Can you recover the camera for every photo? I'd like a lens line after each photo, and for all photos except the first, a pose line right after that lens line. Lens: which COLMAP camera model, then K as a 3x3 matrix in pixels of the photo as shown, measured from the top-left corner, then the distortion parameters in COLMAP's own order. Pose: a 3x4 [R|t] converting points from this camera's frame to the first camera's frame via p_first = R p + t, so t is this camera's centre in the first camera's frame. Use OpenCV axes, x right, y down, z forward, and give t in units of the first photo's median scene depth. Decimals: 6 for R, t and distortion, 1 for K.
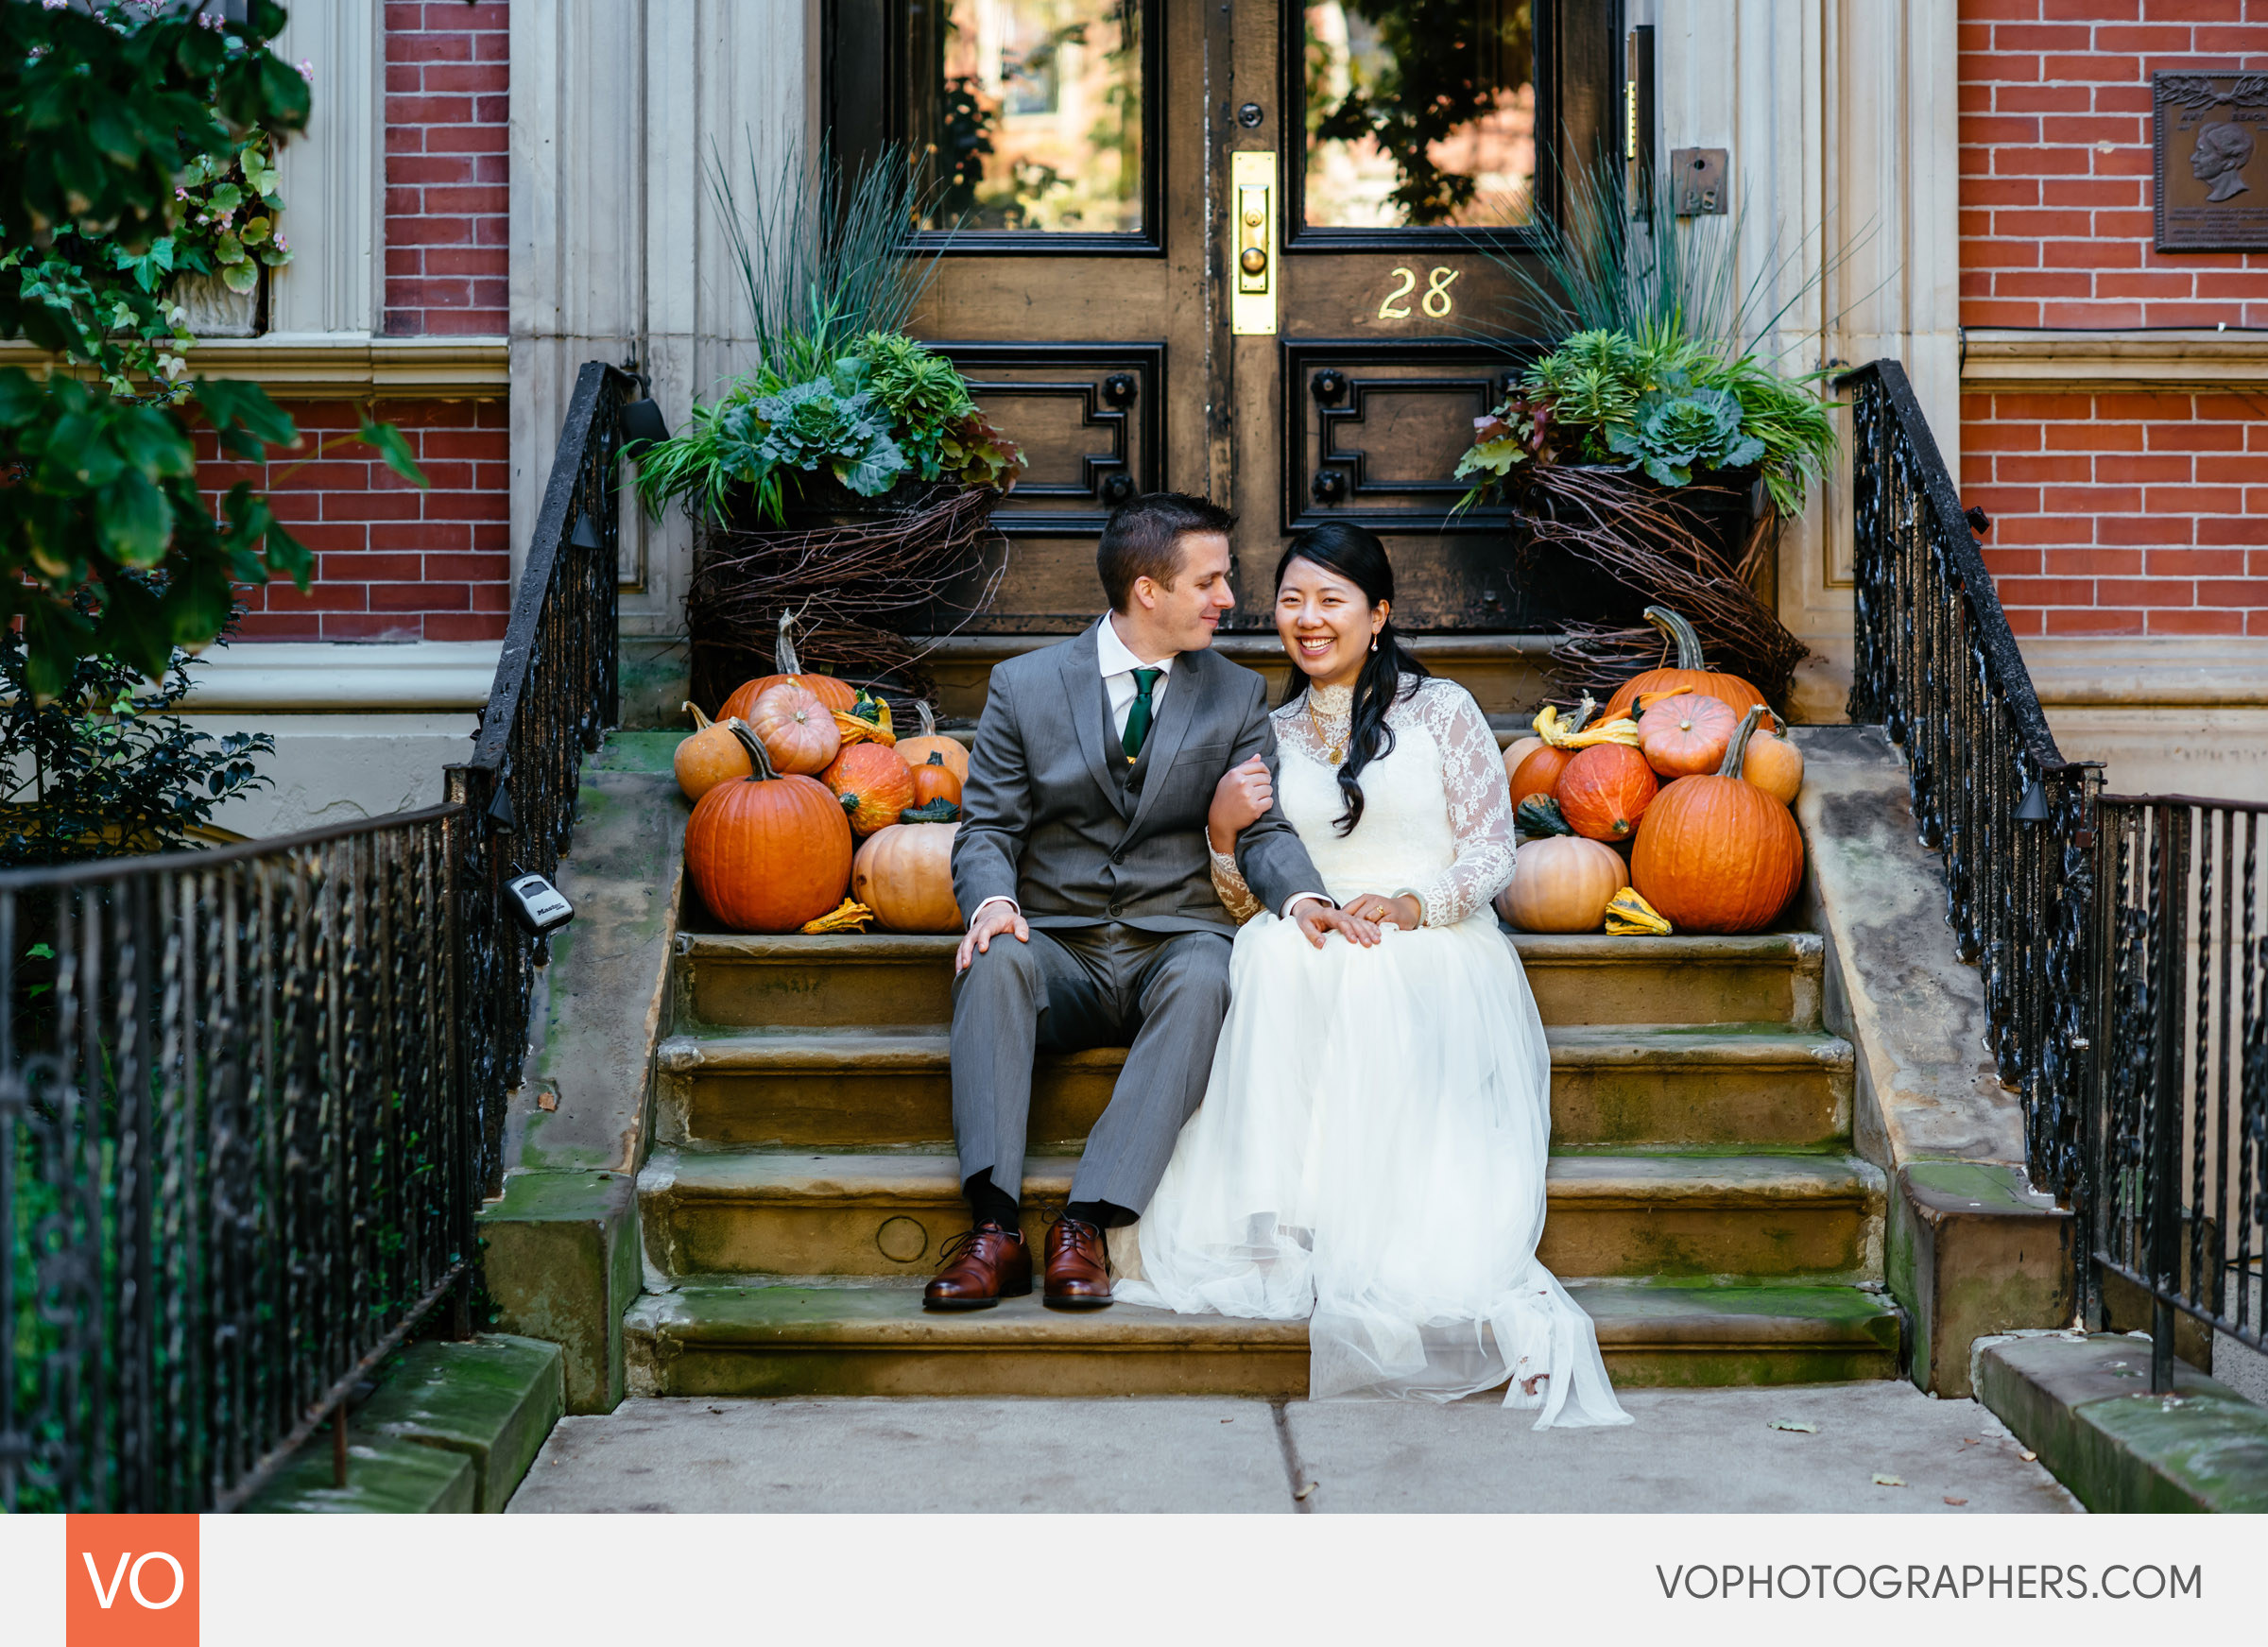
lens RADIAL K [[5400.3, 0, 1134.0], [0, 5400.3, 823.5], [0, 0, 1]] dist [-0.054242, -0.144099]
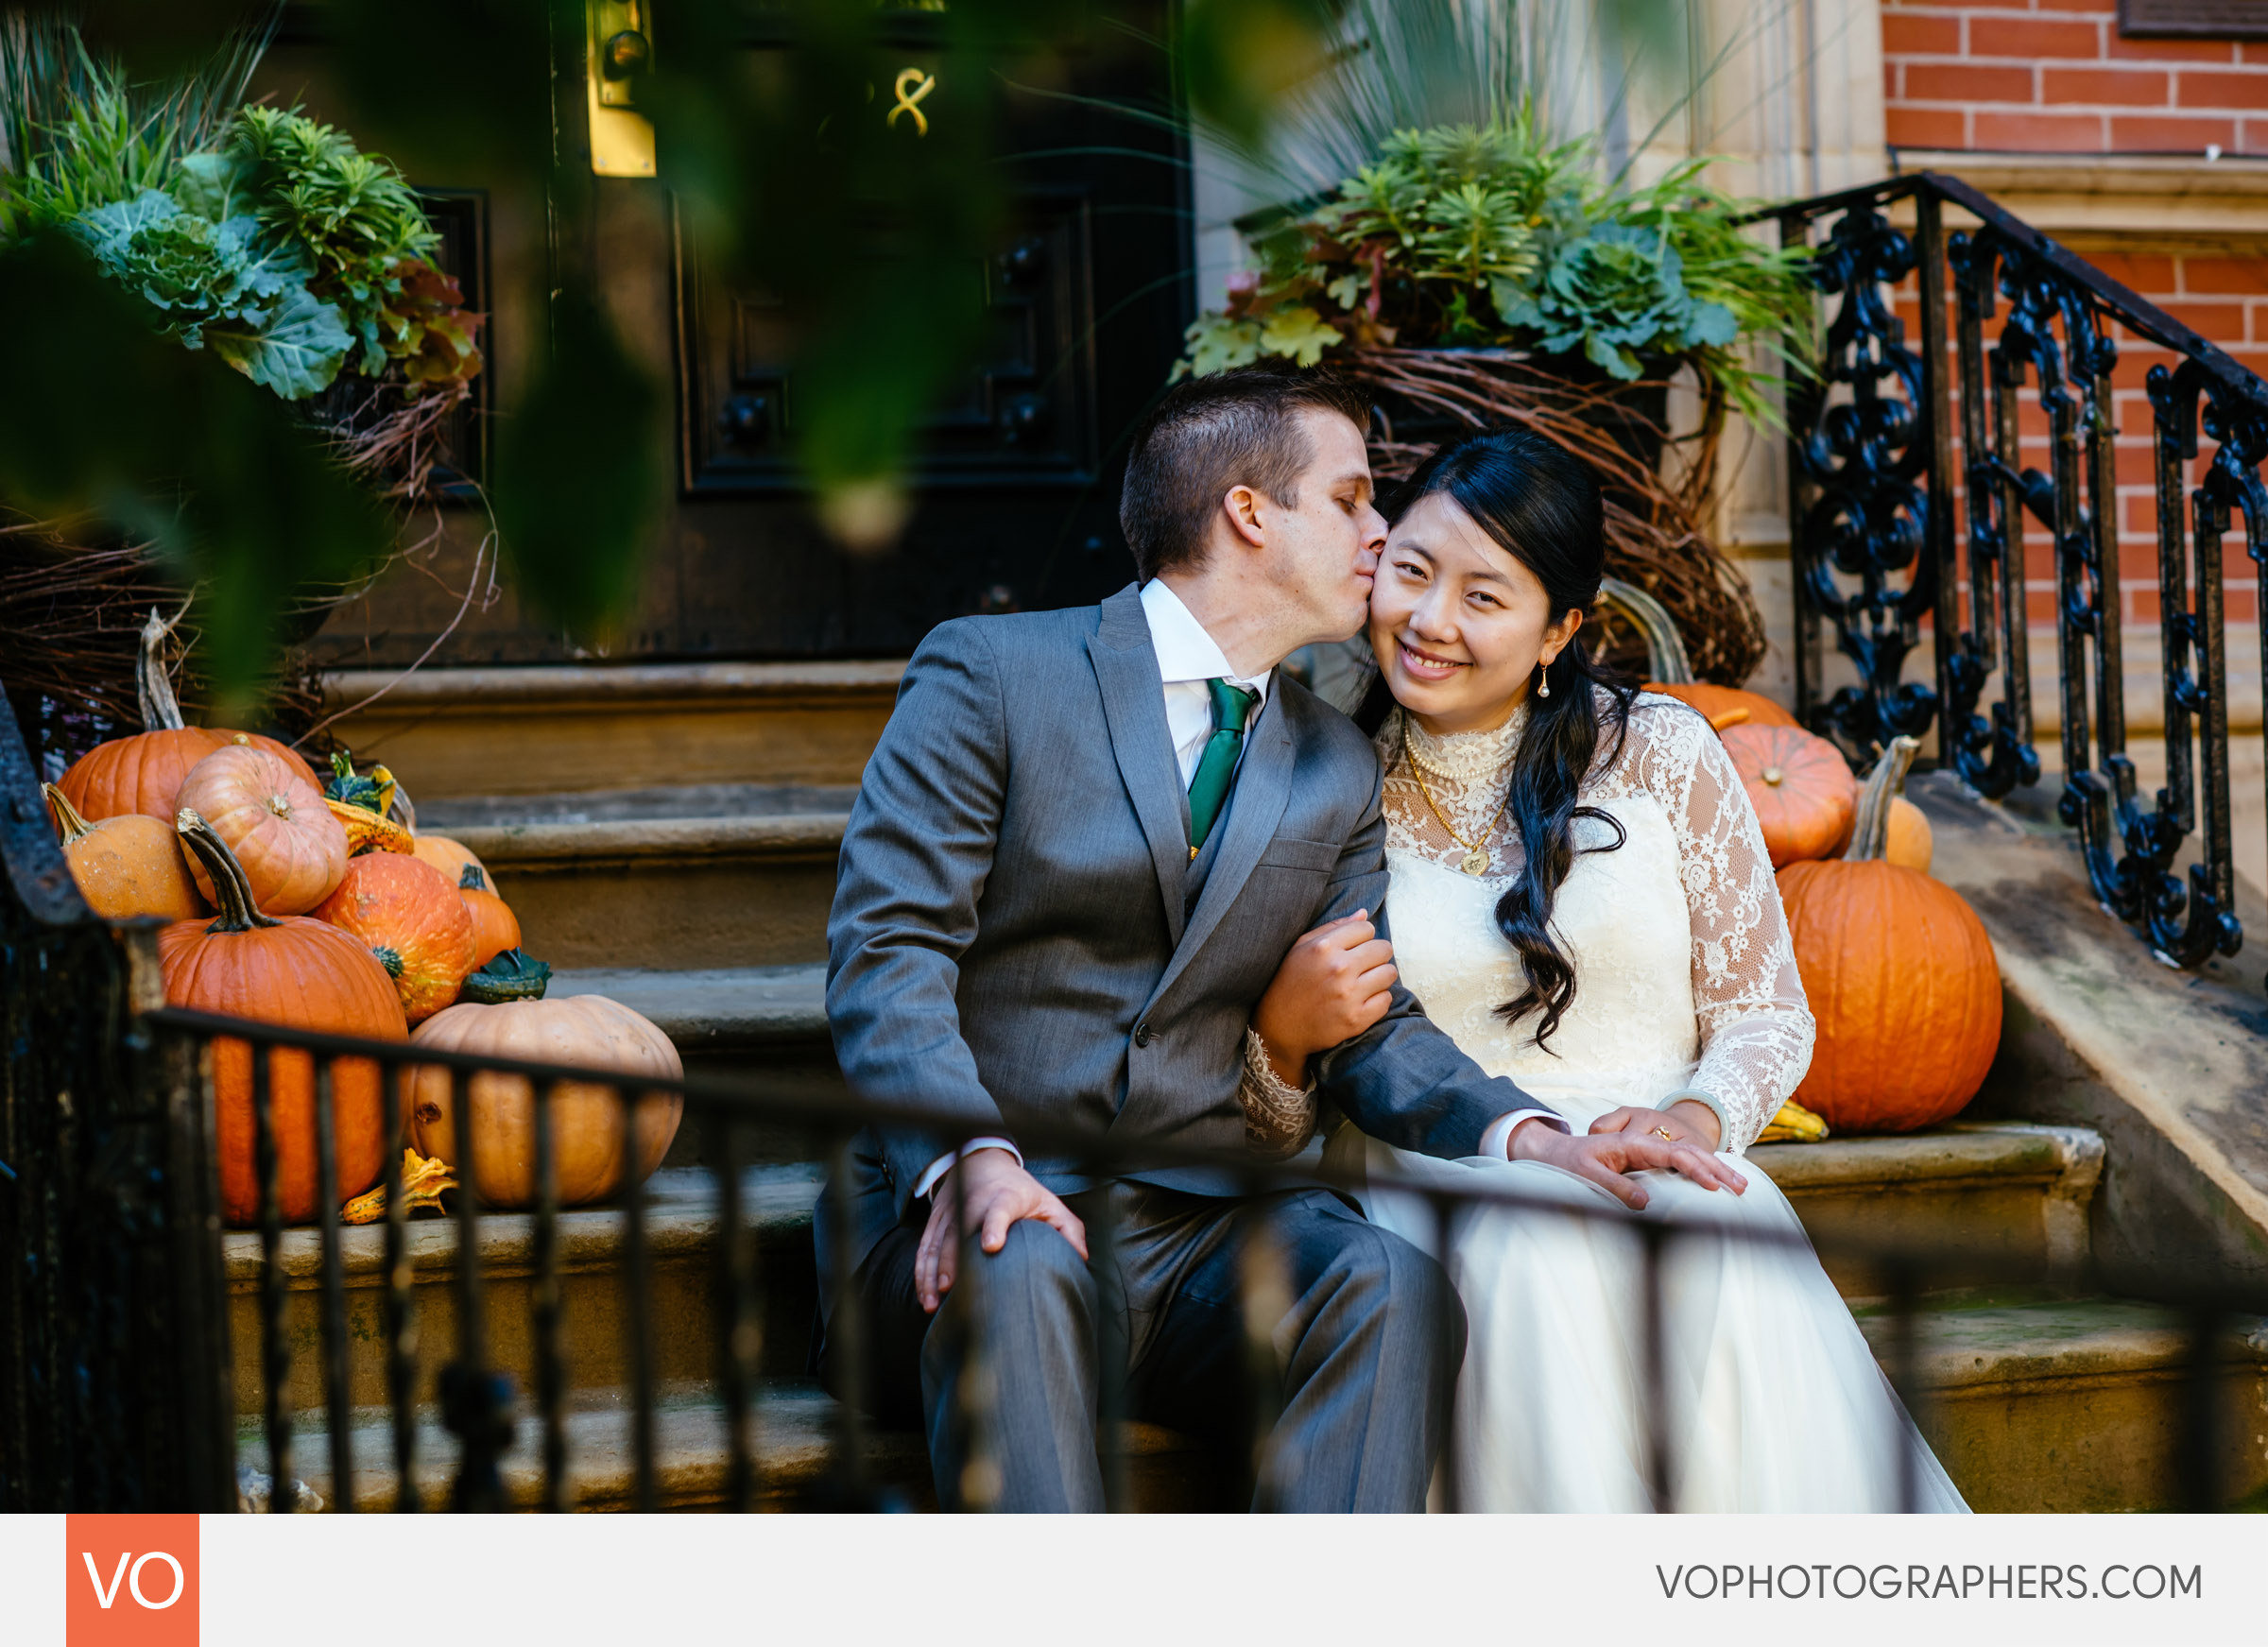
lens RADIAL K [[5400.3, 0, 1134.0], [0, 5400.3, 823.5], [0, 0, 1]] dist [-0.054242, -0.144099]
pose [[0.932510, -0.030227, 0.359876, -0.165884], [0.036897, 0.999251, -0.011678, -0.008562], [-0.359253, 0.024168, 0.932927, 0.463242]]
